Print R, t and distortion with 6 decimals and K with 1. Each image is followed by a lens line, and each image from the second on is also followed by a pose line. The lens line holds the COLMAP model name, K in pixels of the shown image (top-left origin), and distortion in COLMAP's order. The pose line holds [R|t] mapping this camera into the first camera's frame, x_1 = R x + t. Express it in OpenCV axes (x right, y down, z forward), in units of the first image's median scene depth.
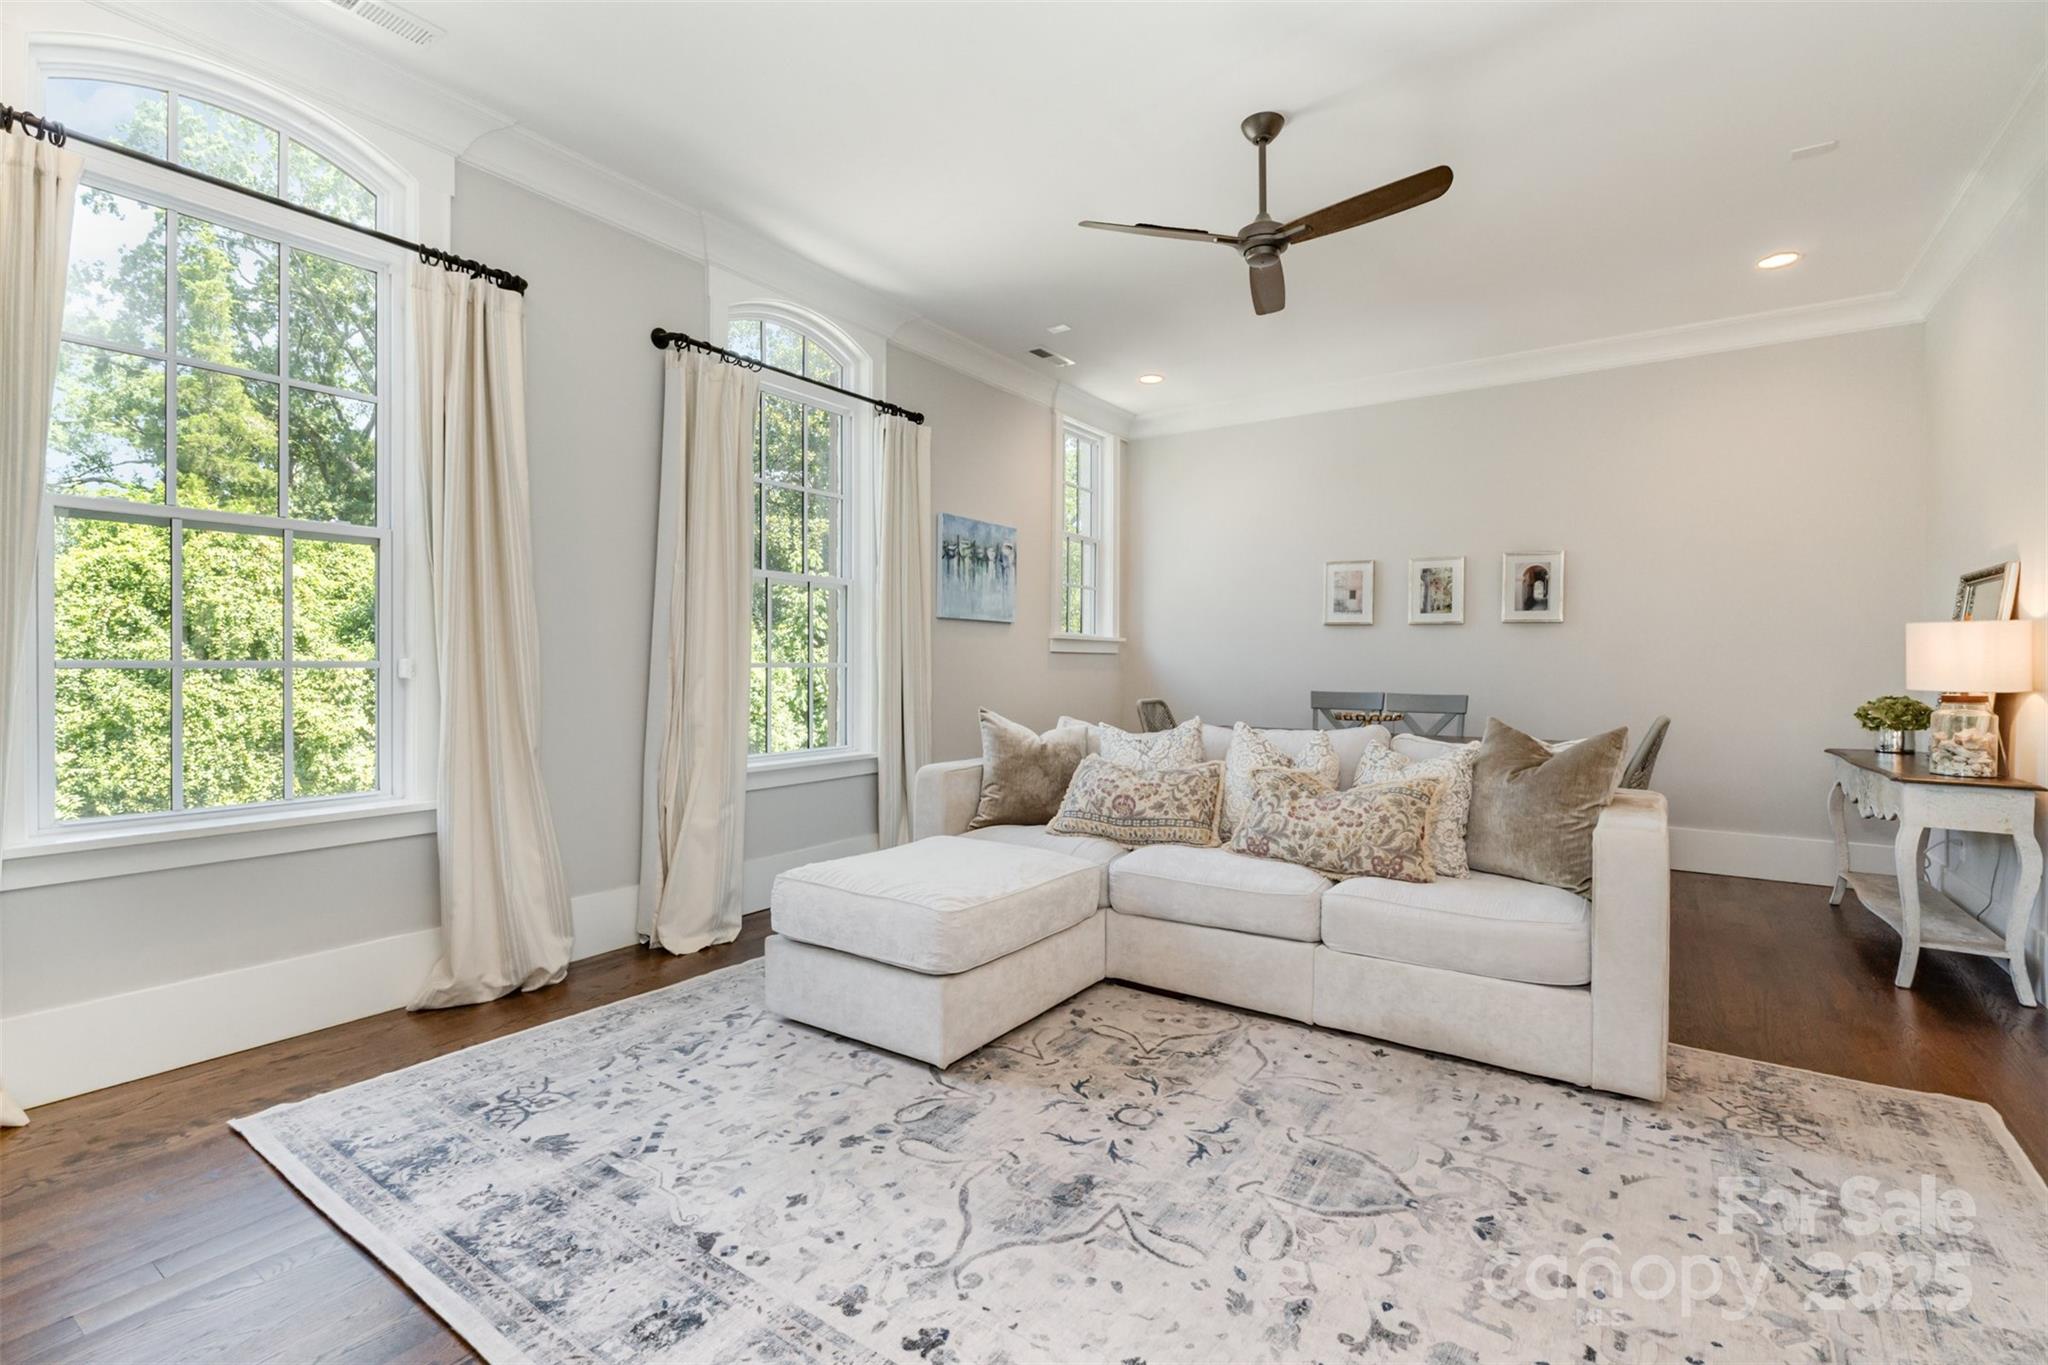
lens RADIAL K [[924.0, 0, 1022.4], [0, 924.0, 671.7], [0, 0, 1]] dist [-0.009544, 0.000600]
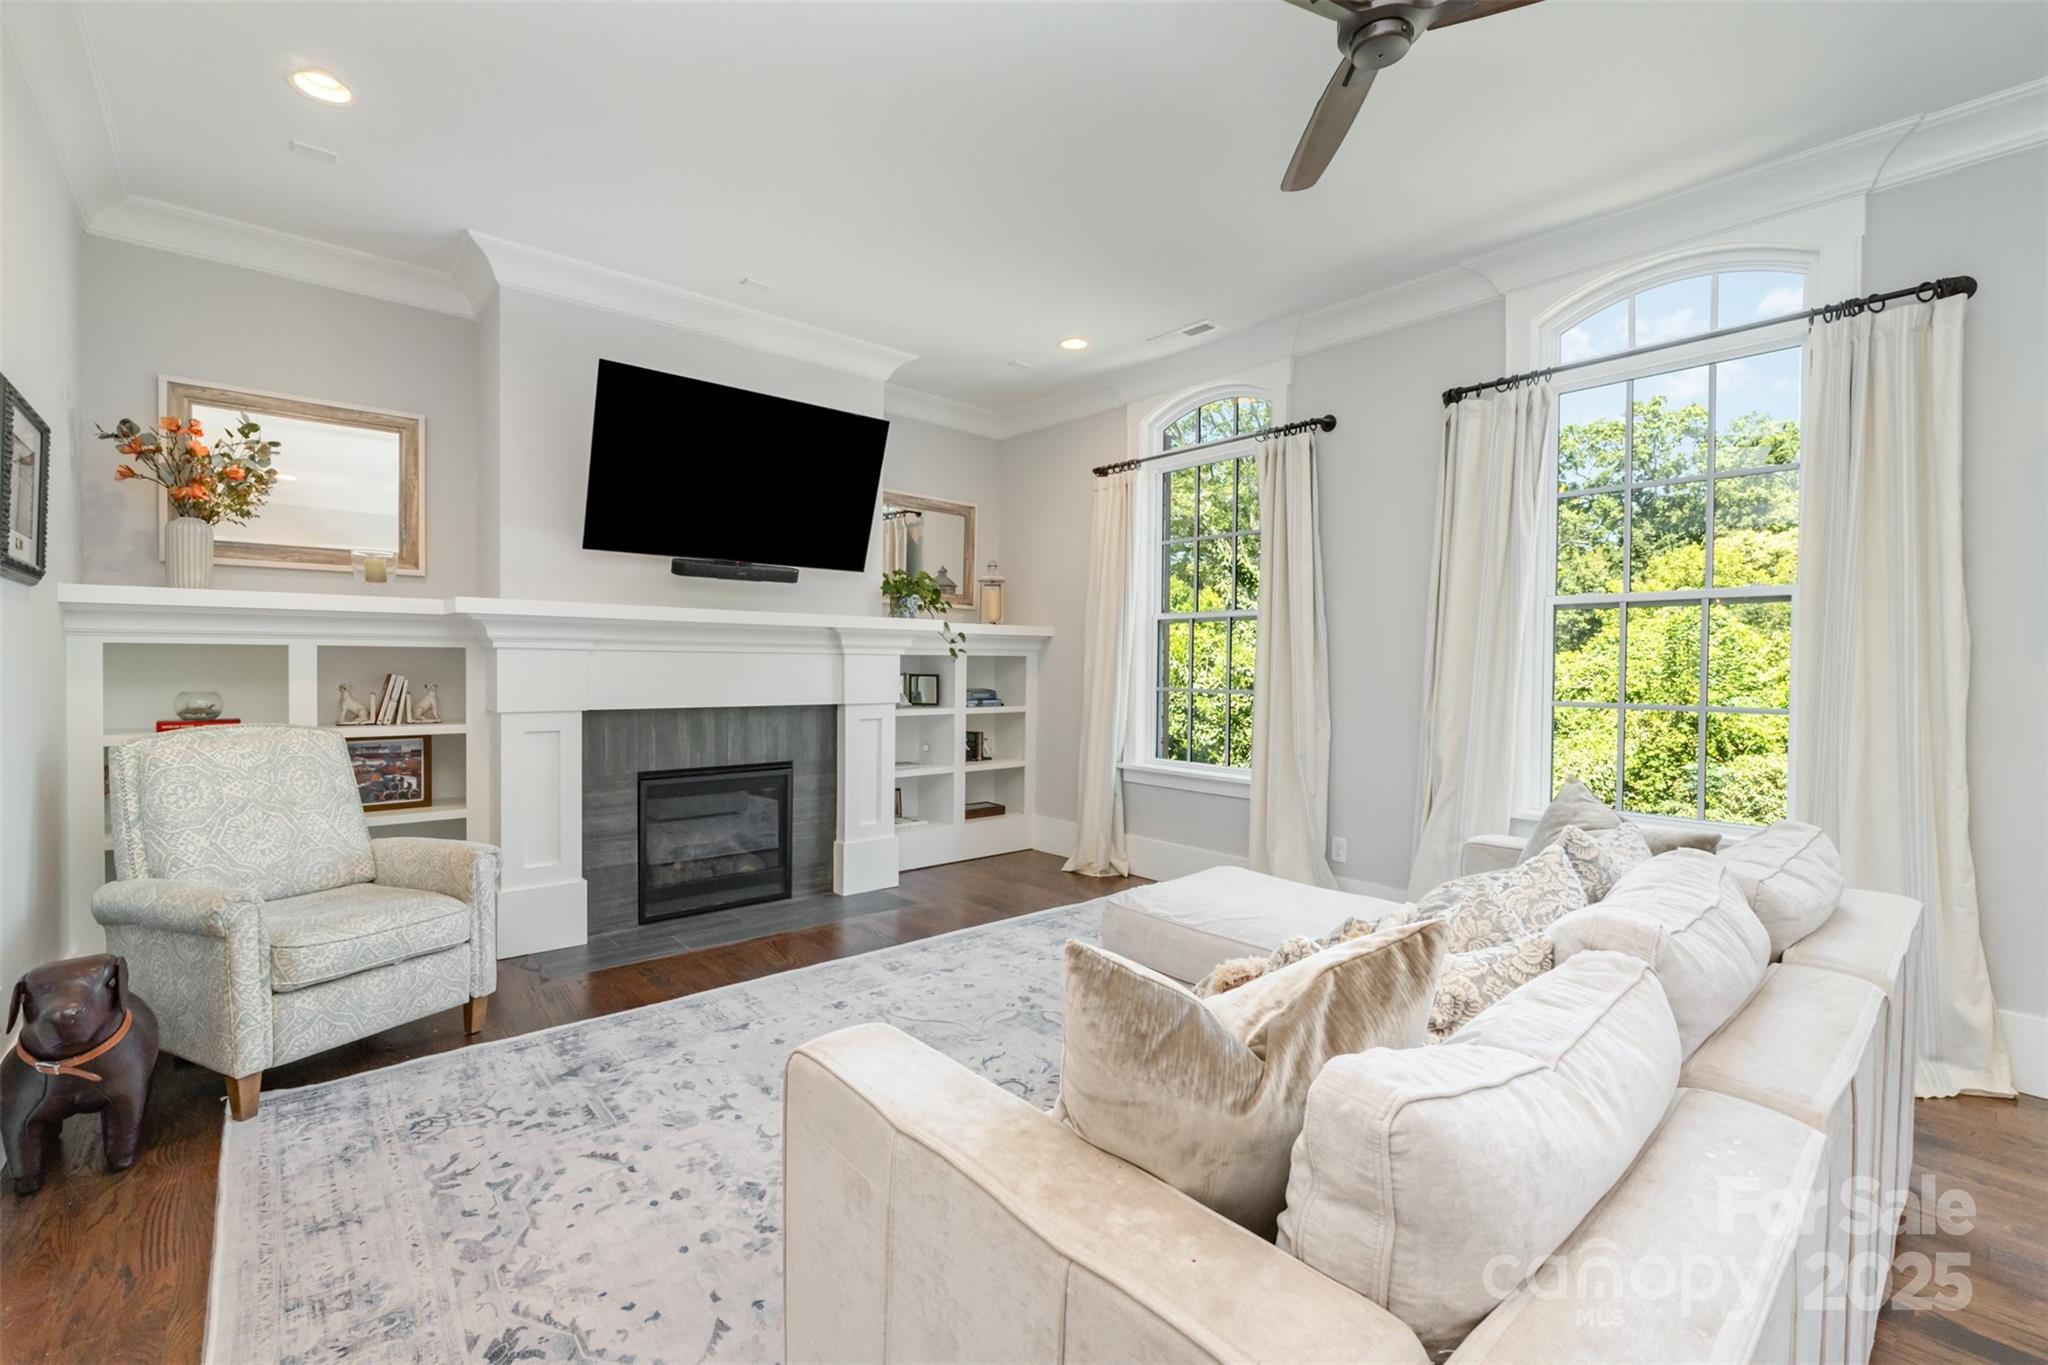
lens RADIAL K [[876.2, 0, 1024.0], [0, 876.2, 682.5], [0, 0, 1]] dist [-0.009680, 0.000327]
pose [[-0.250072, 0.012200, -0.968150, 1.115284], [-0.019686, 0.999650, 0.017682, -0.057447], [0.968027, 0.023480, -0.249745, 1.191775]]
